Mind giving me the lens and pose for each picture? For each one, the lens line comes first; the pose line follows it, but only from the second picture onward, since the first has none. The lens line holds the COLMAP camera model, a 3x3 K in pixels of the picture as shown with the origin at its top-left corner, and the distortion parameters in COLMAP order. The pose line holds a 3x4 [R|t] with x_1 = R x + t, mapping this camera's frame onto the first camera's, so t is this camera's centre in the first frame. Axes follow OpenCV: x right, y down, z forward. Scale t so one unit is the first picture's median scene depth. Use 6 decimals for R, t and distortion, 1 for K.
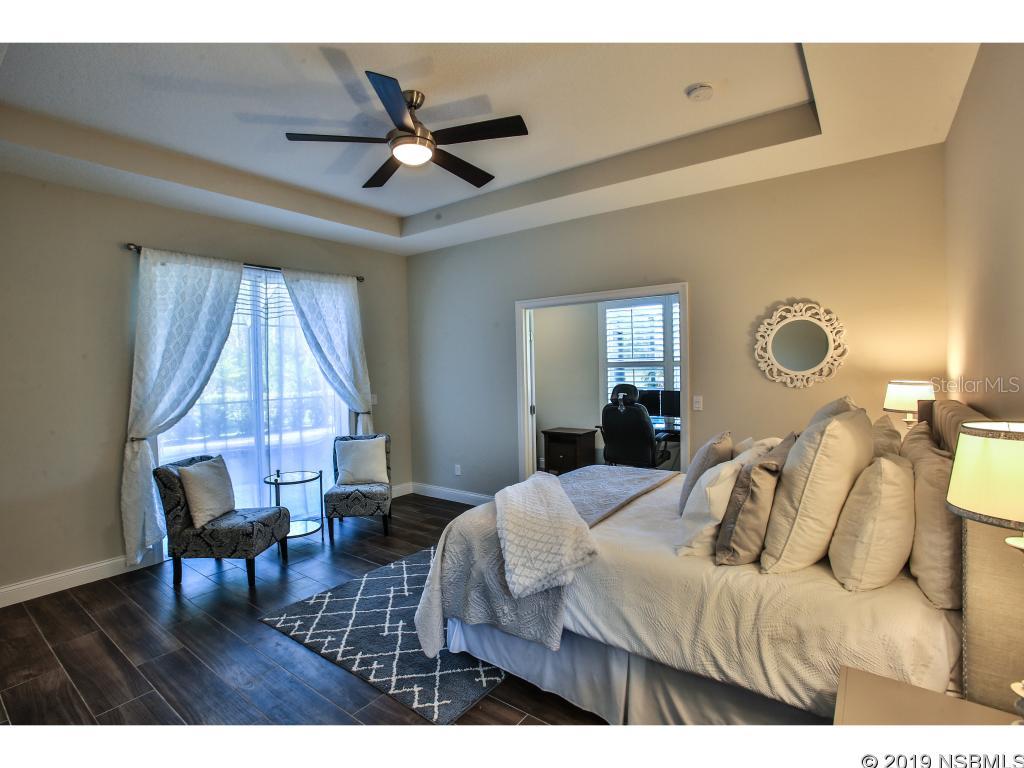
lens RADIAL K [[506.8, 0, 512.0], [0, 506.8, 384.0], [0, 0, 1]] dist [-0.088193, 0.046823]
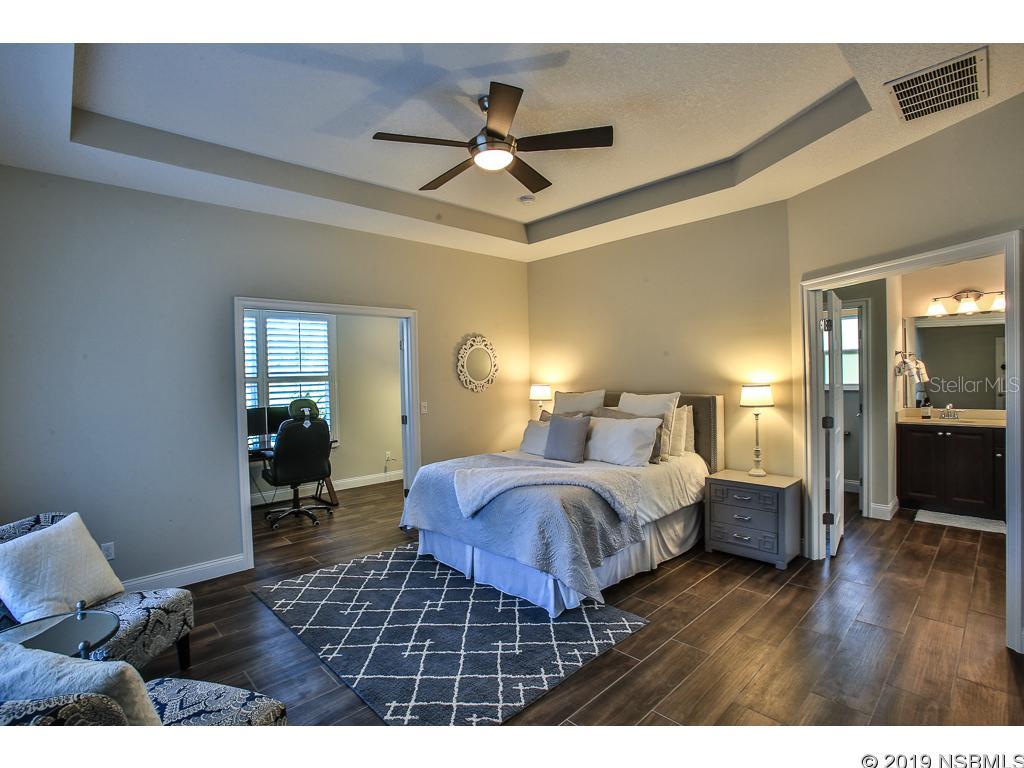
lens RADIAL K [[506.8, 0, 512.0], [0, 506.8, 384.0], [0, 0, 1]] dist [-0.088193, 0.046823]
pose [[0.139957, -0.002078, 0.990155, -0.630882], [0.054957, 0.998473, -0.005672, -0.001588], [-0.988631, 0.055210, 0.139858, 0.447992]]
